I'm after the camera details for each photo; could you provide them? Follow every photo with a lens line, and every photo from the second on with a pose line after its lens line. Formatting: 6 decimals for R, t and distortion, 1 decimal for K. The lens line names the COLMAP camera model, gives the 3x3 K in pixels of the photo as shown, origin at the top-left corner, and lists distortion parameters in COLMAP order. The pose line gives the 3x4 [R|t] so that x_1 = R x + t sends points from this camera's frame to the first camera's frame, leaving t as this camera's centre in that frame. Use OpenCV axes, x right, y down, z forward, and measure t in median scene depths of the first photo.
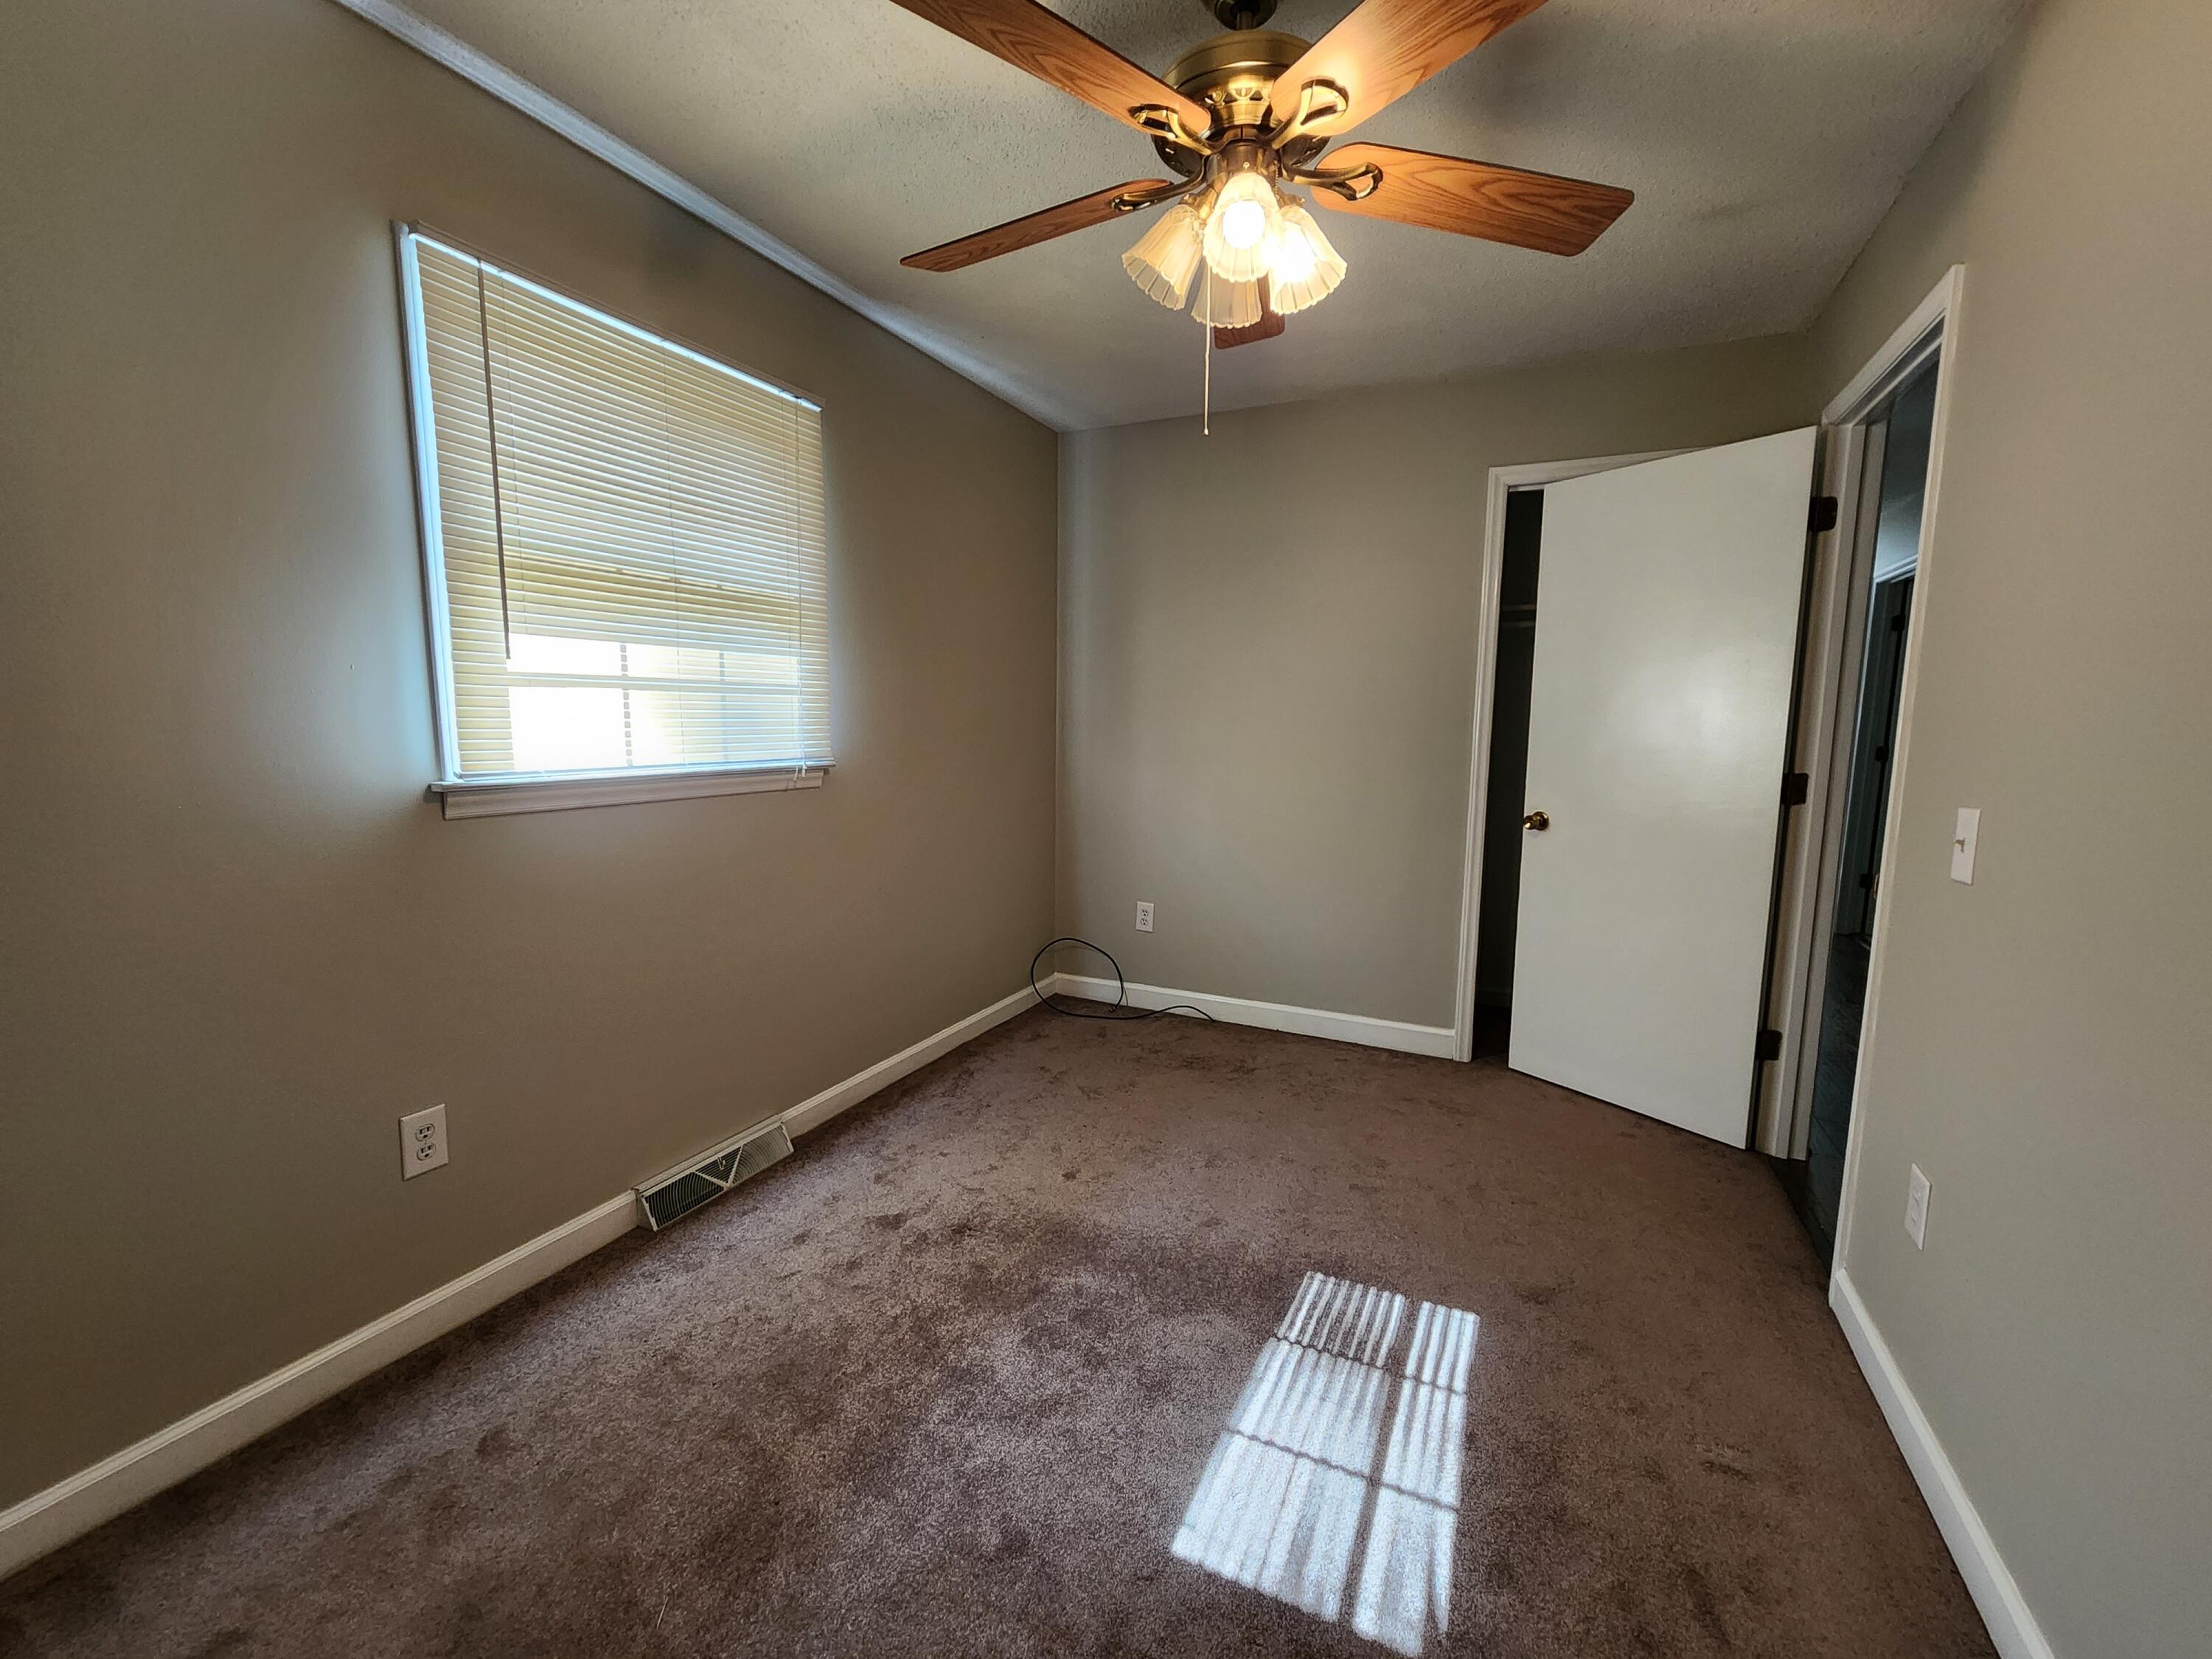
lens RADIAL K [[909.1, 0, 1107.8], [0, 909.1, 829.1], [0, 0, 1]] dist [-0.008712, 0.000616]
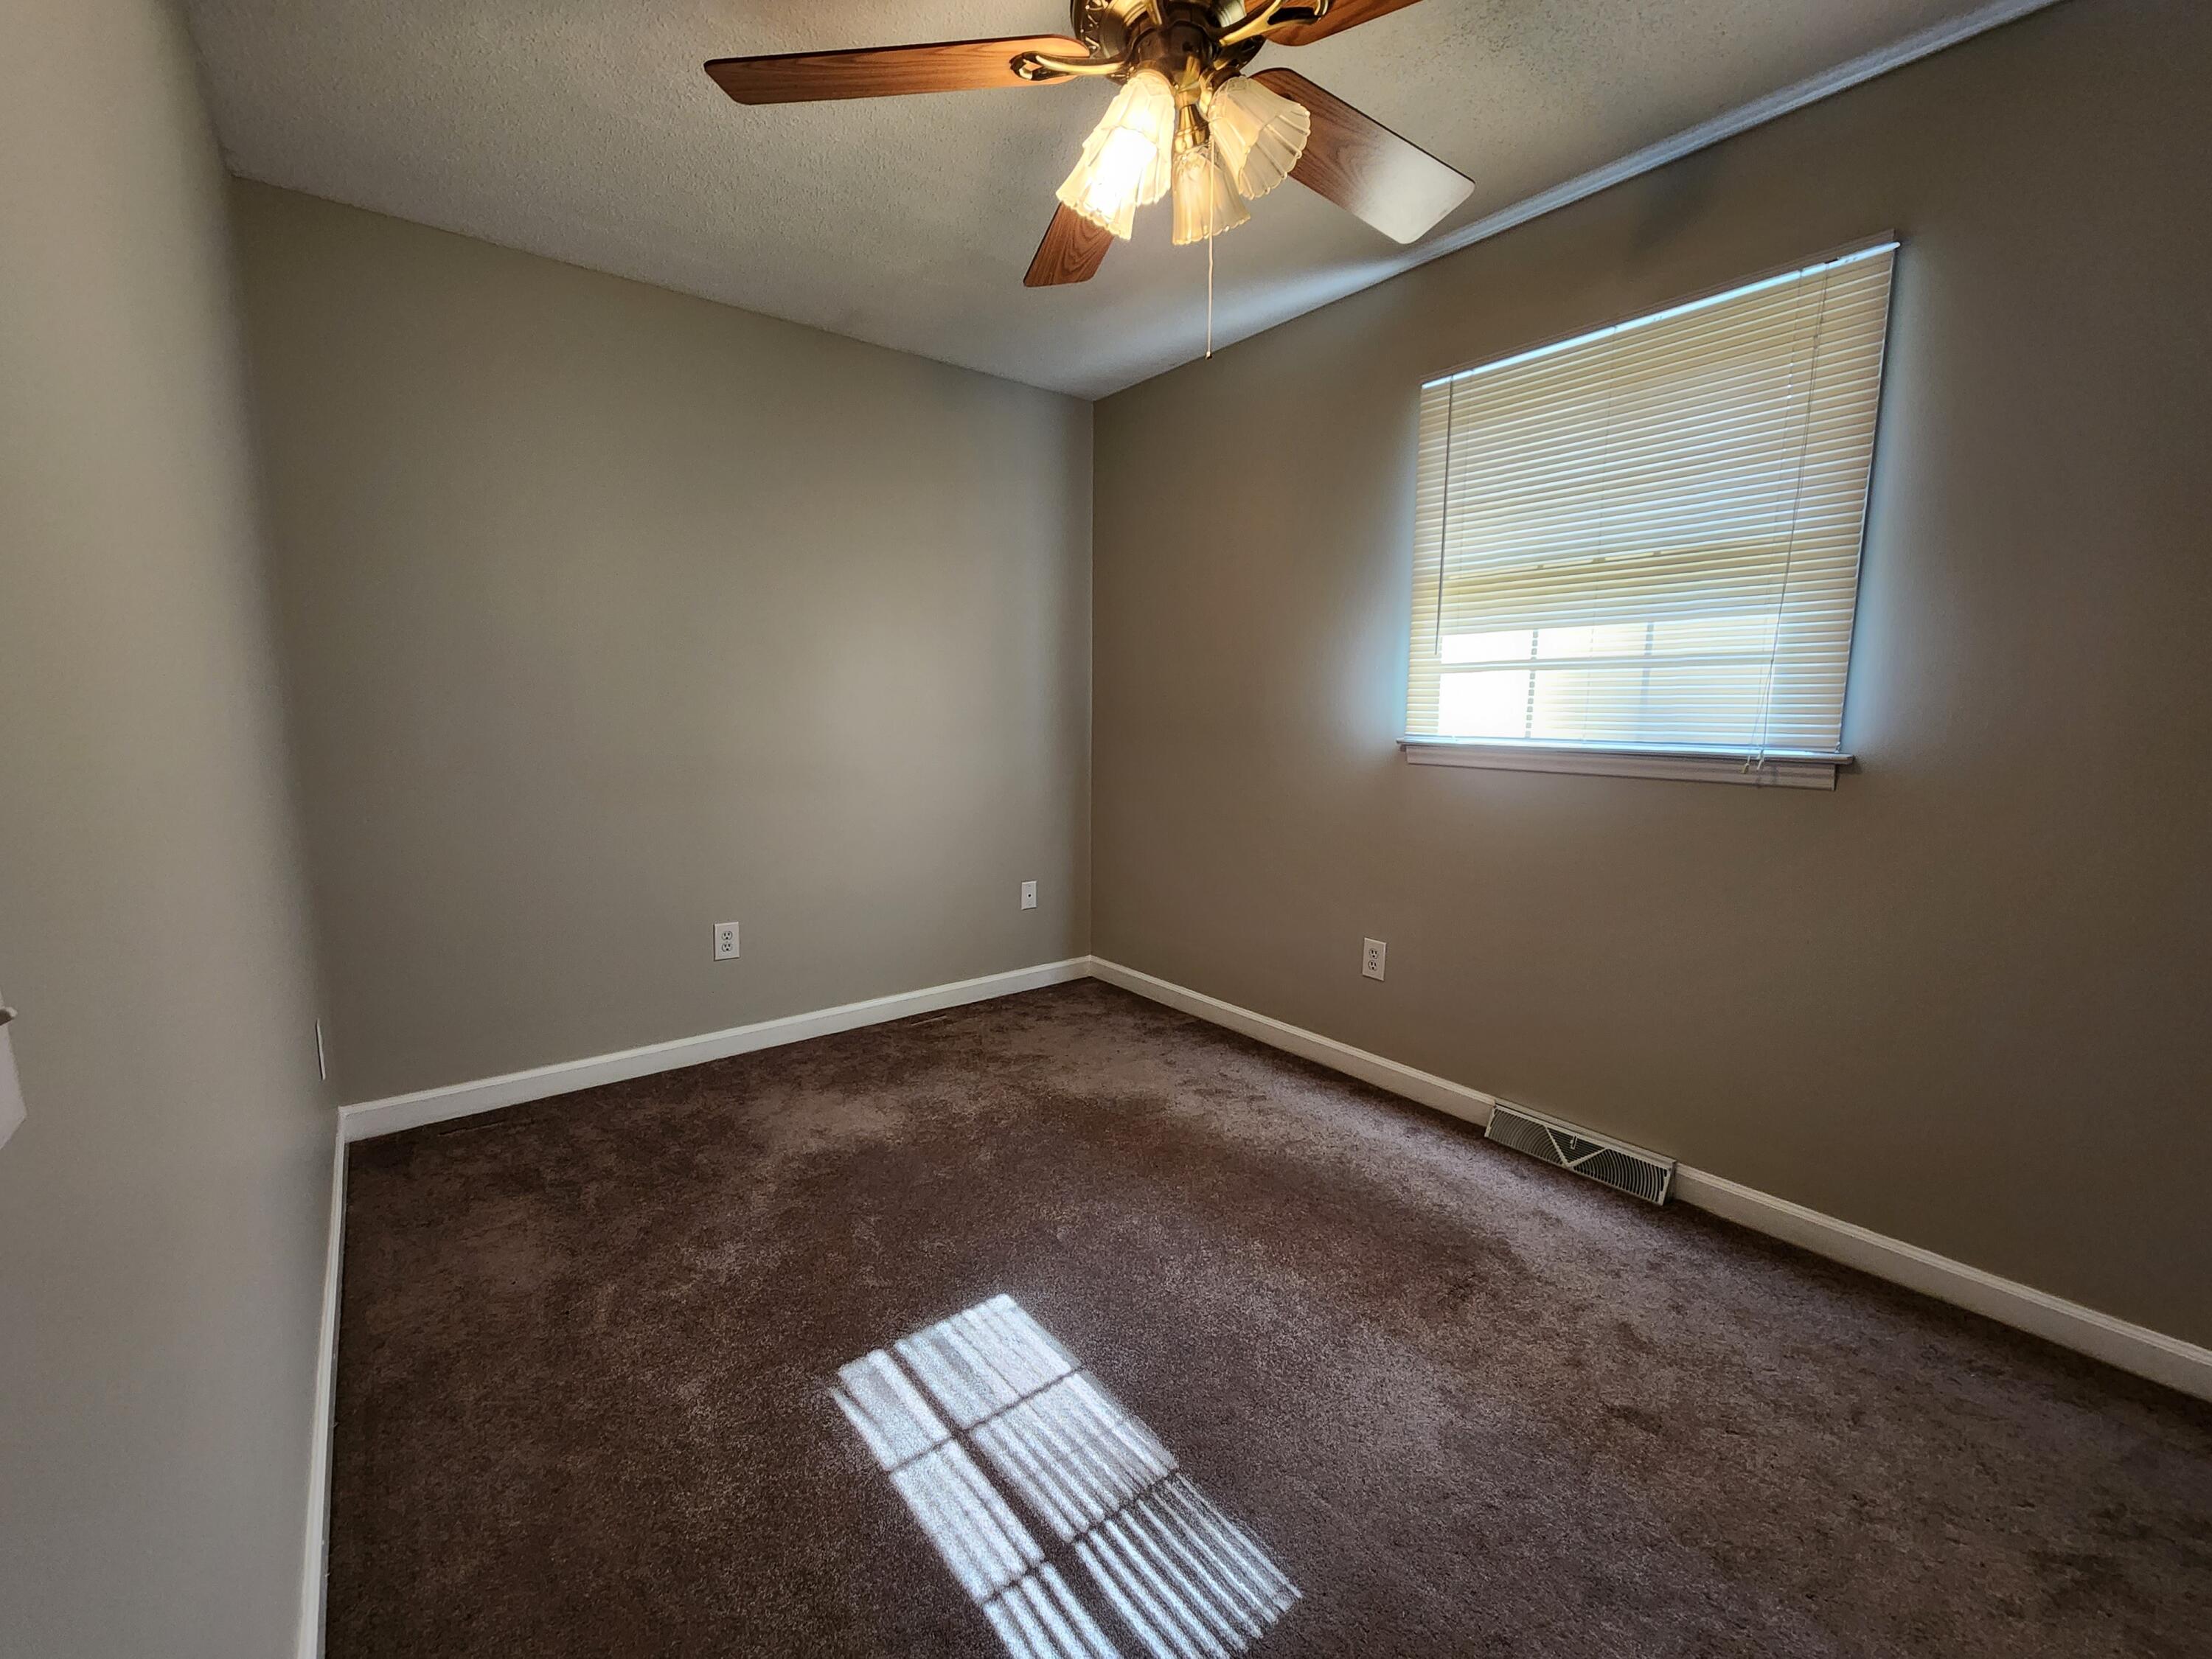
lens RADIAL K [[909.1, 0, 1109.5], [0, 909.1, 833.1], [0, 0, 1]] dist [-0.008712, 0.000616]
pose [[-0.443238, 0.111862, -0.889397, 0.754252], [-0.118649, 0.976132, 0.181901, -0.098774], [0.888517, 0.186152, -0.419386, 1.047938]]
